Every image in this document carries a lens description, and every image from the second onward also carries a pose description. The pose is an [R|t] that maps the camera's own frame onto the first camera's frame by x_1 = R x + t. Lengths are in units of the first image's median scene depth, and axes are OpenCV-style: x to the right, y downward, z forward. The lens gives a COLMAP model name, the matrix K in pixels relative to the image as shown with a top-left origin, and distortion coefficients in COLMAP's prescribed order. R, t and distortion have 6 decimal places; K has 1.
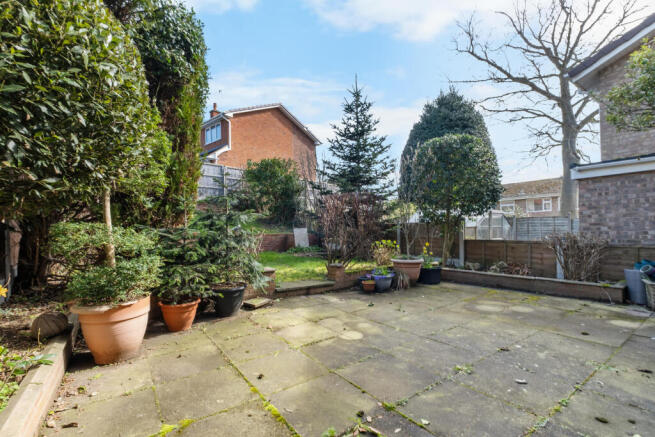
lens RADIAL K [[291.8, 0, 326.5], [0, 291.8, 220.7], [0, 0, 1]] dist [0.000406, -0.000051]
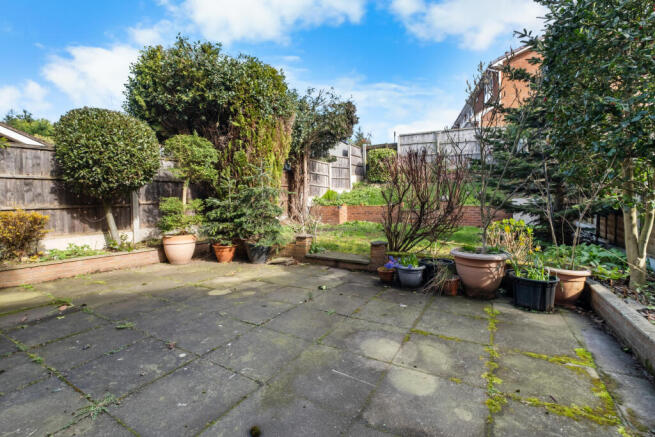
lens RADIAL K [[291.8, 0, 328.3], [0, 291.8, 216.4], [0, 0, 1]] dist [0.000406, -0.000051]
pose [[0.418766, 0.053821, -0.906498, 0.359716], [0.028422, 0.996976, 0.072322, 0.003027], [0.907649, -0.056050, 0.415970, 0.249759]]
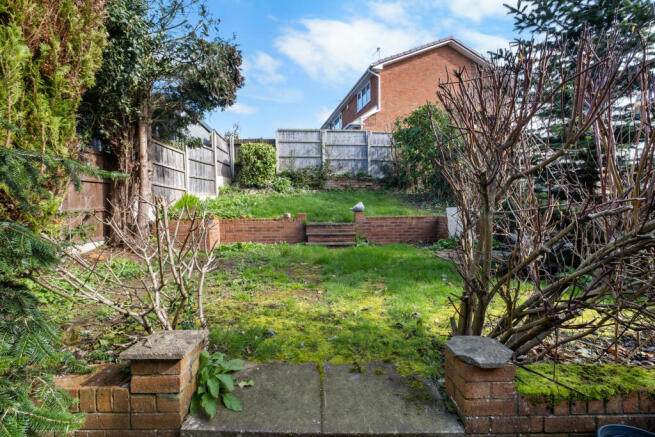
lens RADIAL K [[291.8, 0, 329.9], [0, 291.8, 216.9], [0, 0, 1]] dist [0.000406, -0.000051]
pose [[0.810944, 0.009393, -0.585048, 0.048498], [0.023820, 0.998512, 0.049048, 0.009568], [0.584638, -0.053711, 0.809514, 0.350579]]
